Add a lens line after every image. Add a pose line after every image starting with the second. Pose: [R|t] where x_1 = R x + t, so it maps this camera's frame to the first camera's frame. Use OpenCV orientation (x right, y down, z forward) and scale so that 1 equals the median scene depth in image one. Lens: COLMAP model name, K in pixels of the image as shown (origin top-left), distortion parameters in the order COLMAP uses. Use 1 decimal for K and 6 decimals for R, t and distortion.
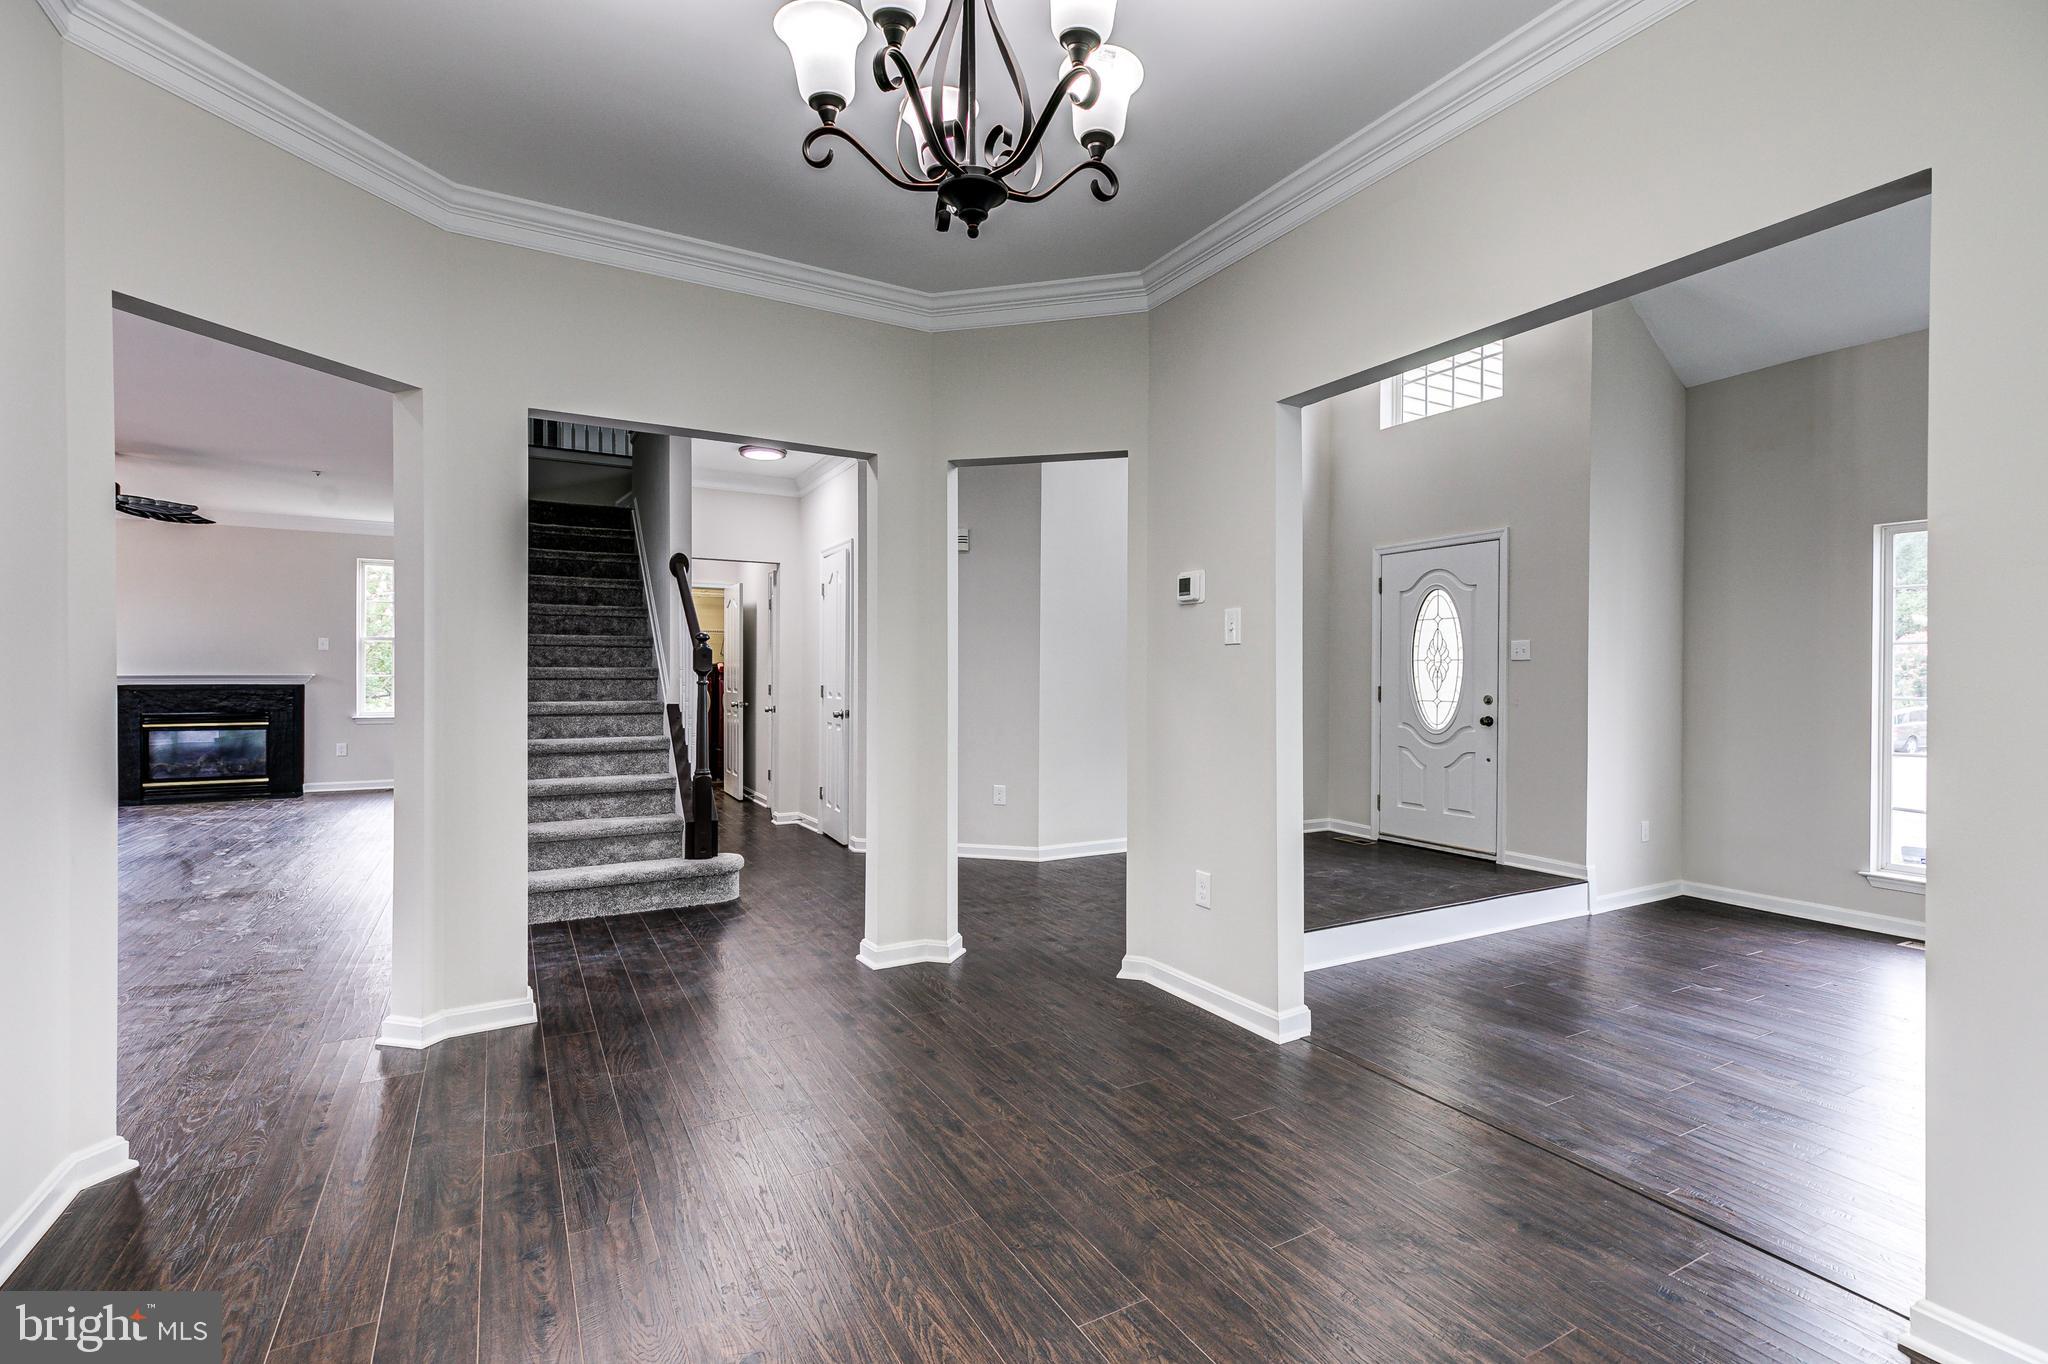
lens RADIAL K [[929.4, 0, 1029.0], [0, 929.4, 681.6], [0, 0, 1]] dist [0.011807, 0.000886]
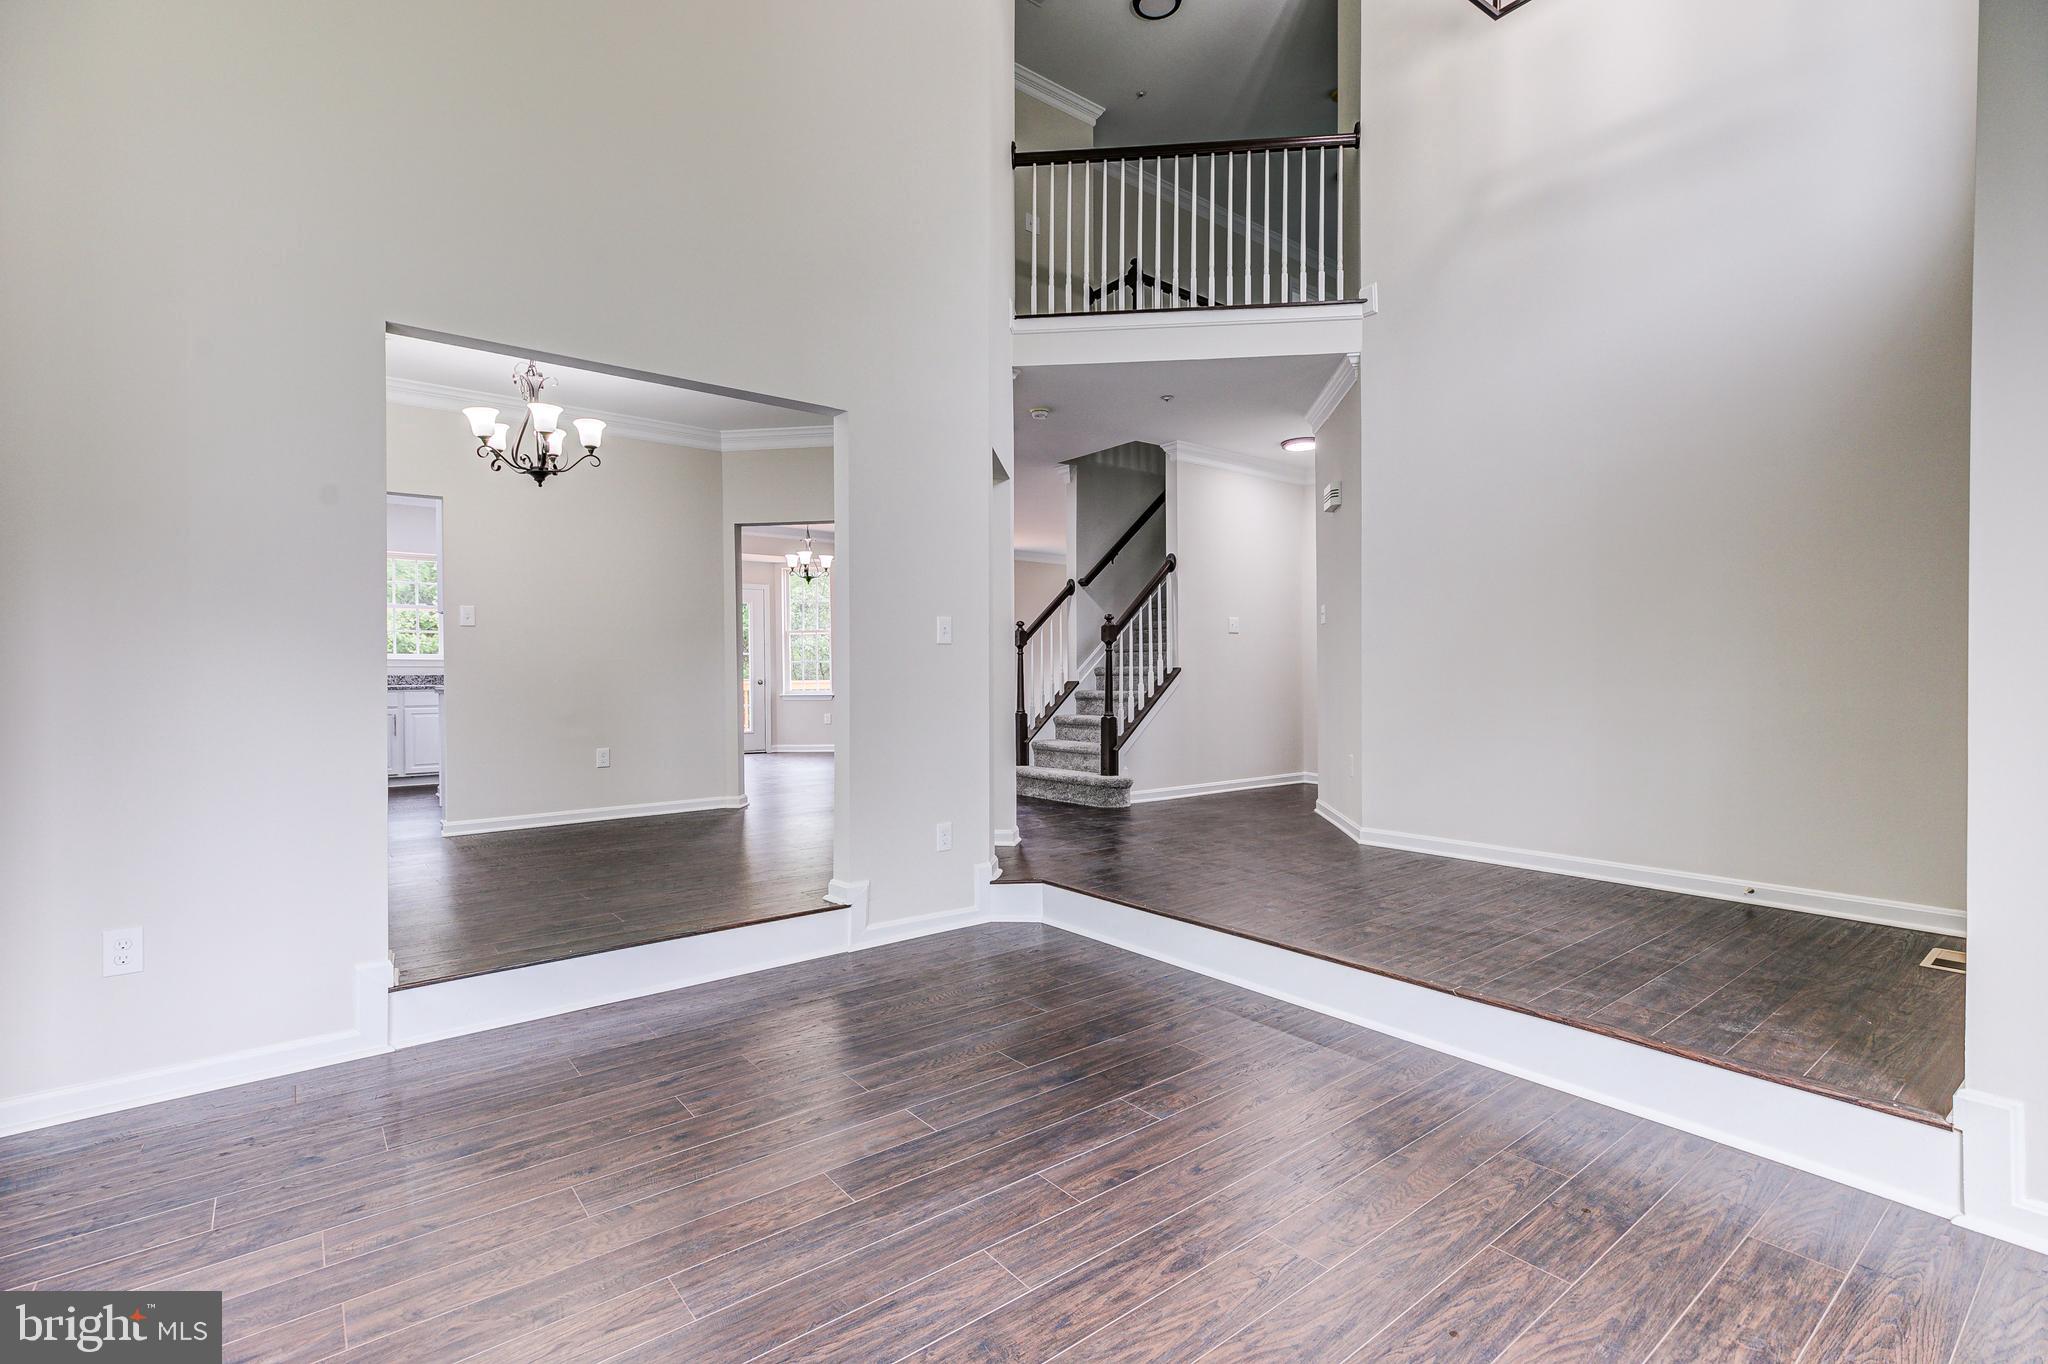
lens RADIAL K [[929.4, 0, 1033.2], [0, 929.4, 671.2], [0, 0, 1]] dist [0.011807, 0.000886]
pose [[0.163643, -0.010652, -0.986462, 1.054144], [-0.001247, 0.999939, -0.011005, 0.051415], [0.986519, 0.003031, 0.163619, 0.697366]]
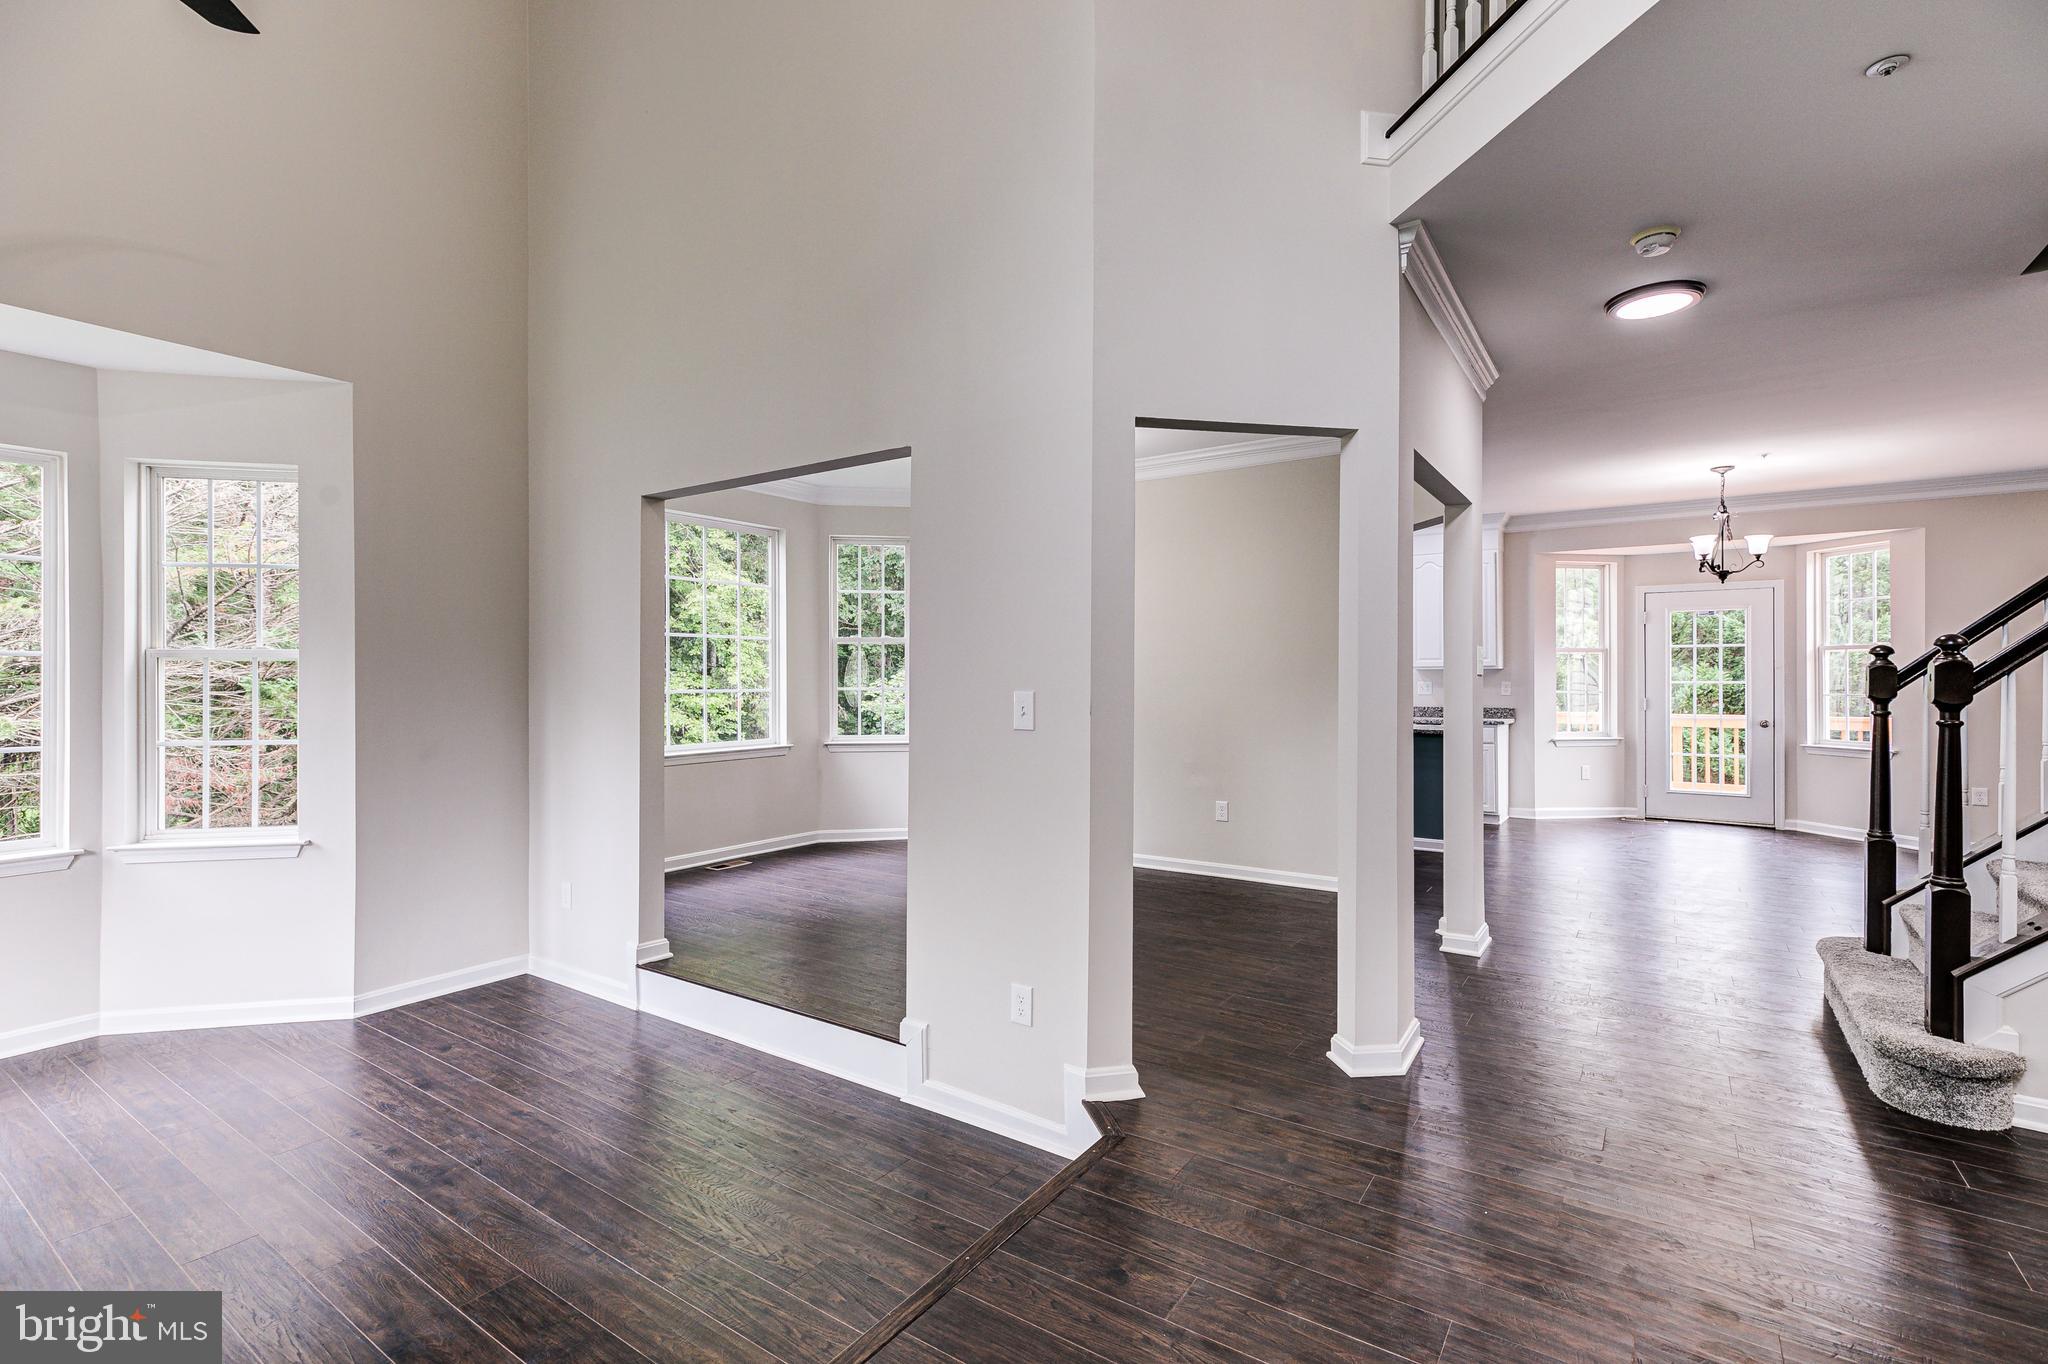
lens RADIAL K [[929.4, 0, 1025.7], [0, 929.4, 685.3], [0, 0, 1]] dist [0.011807, 0.000886]
pose [[-0.899617, -0.002761, -0.436670, 0.416556], [-0.009330, 0.999873, 0.012900, -0.024490], [0.436579, 0.015680, -0.899529, 1.335447]]
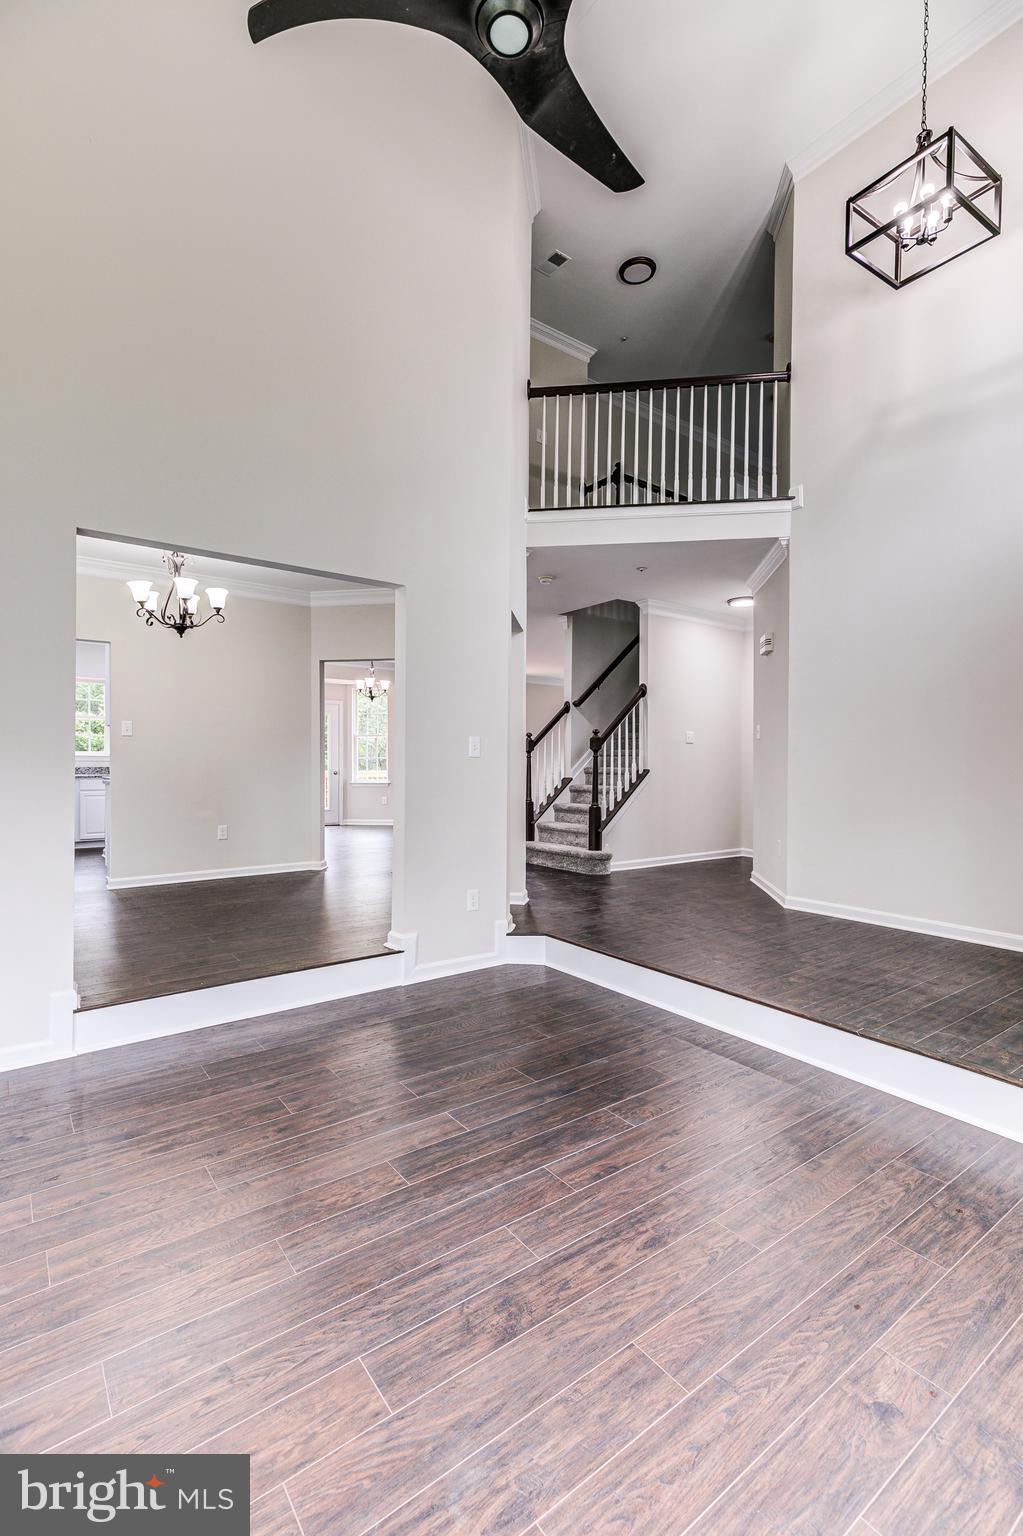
lens RADIAL K [[697.1, 0, 510.6], [0, 697.1, 758.9], [0, 0, 1]] dist [0.011807, 0.000886]
pose [[0.127668, -0.010464, -0.991762, 1.060963], [-0.012409, 0.999849, -0.012147, 0.027810], [0.991739, 0.013858, 0.127519, 0.690324]]
